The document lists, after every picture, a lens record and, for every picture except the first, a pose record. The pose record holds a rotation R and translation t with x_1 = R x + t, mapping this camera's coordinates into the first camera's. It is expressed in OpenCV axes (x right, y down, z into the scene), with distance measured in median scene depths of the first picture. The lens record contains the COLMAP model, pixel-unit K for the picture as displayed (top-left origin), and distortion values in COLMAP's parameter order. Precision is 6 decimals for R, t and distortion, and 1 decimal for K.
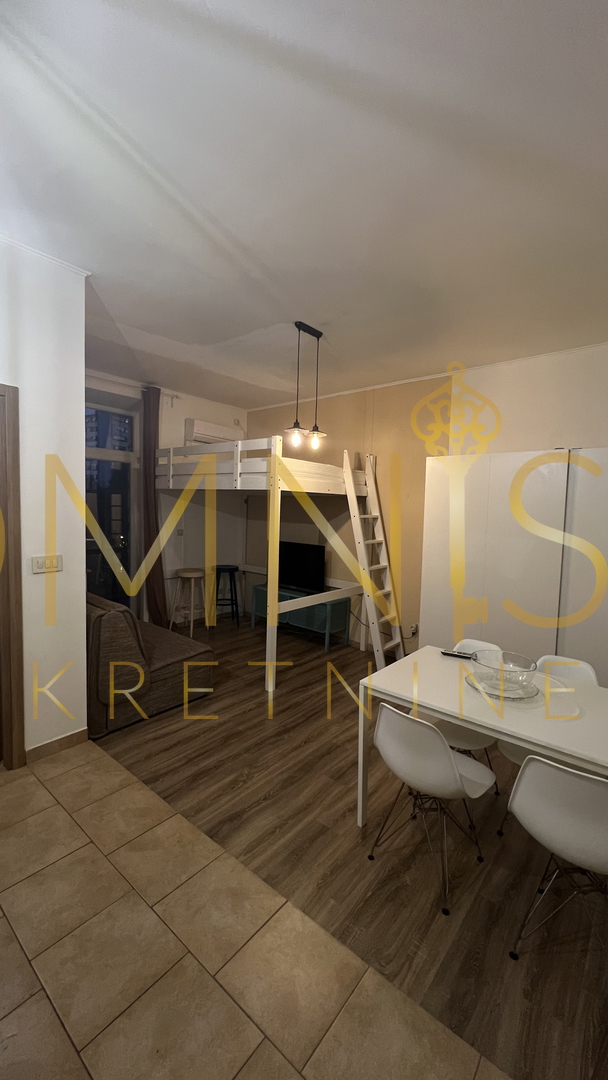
lens RADIAL K [[431.1, 0, 306.6], [0, 431.1, 538.4], [0, 0, 1]] dist [-0.000396, -0.000036]
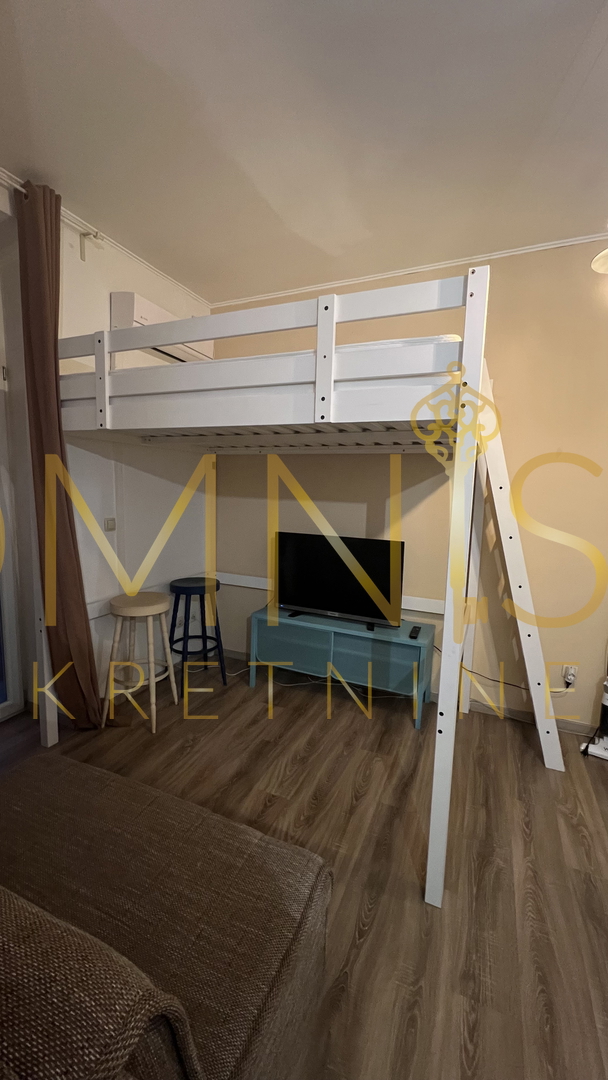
lens RADIAL K [[431.1, 0, 306.6], [0, 431.1, 538.4], [0, 0, 1]] dist [-0.000396, -0.000036]
pose [[0.958919, -0.040228, 0.280813, -0.237361], [0.023315, 0.997721, 0.063315, -0.025578], [-0.282721, -0.054166, 0.957672, 0.493882]]
